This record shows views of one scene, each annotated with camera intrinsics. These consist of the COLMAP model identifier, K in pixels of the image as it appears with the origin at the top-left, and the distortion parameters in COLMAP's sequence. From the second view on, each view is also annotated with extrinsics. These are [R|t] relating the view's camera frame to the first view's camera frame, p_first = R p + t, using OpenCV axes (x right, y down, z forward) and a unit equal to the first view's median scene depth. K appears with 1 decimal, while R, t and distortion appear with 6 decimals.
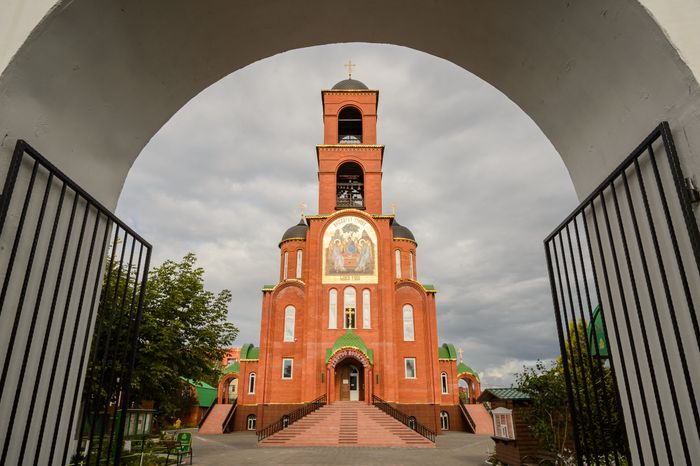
lens RADIAL K [[482.0, 0, 350.7], [0, 482.0, 222.7], [0, 0, 1]] dist [-0.052852, 0.016865]
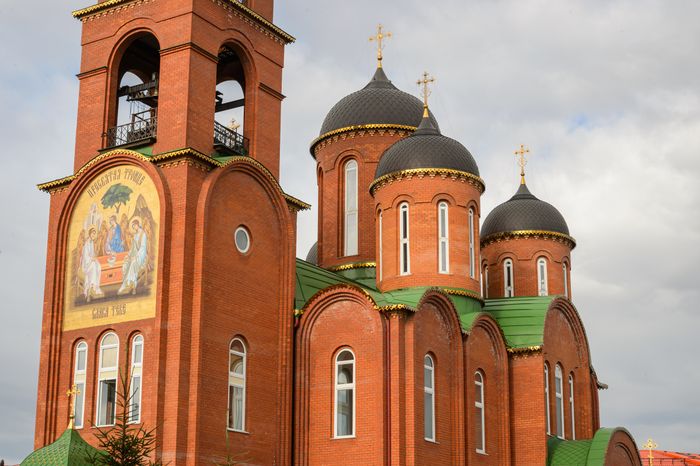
lens RADIAL K [[1260.3, 0, 343.8], [0, 1260.3, 240.3], [0, 0, 1]] dist [-0.082600, 0.000000]
pose [[0.849392, -0.143070, -0.507999, 0.767076], [0.191011, 0.980637, 0.043195, 0.043105], [0.491983, -0.133723, 0.860274, 0.132629]]
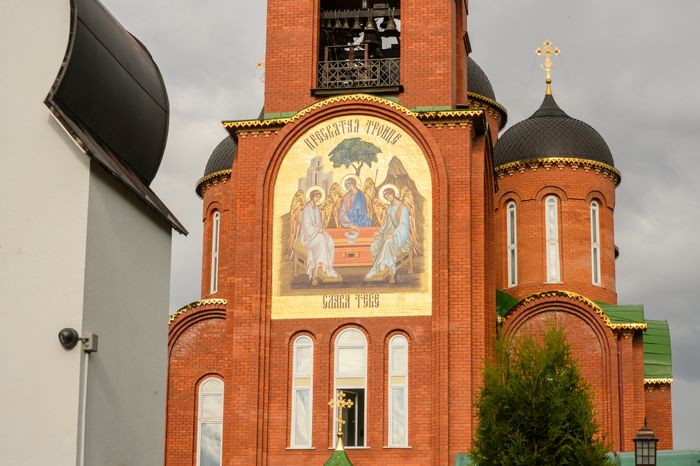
lens RADIAL K [[1627.8, 0, 351.4], [0, 1627.8, 230.1], [0, 0, 1]] dist [-0.069942, 0.000000]
pose [[0.990136, -0.027537, -0.137373, 0.158497], [0.042034, 0.993712, 0.103773, -0.054552], [0.133652, -0.108524, 0.985068, -0.130712]]
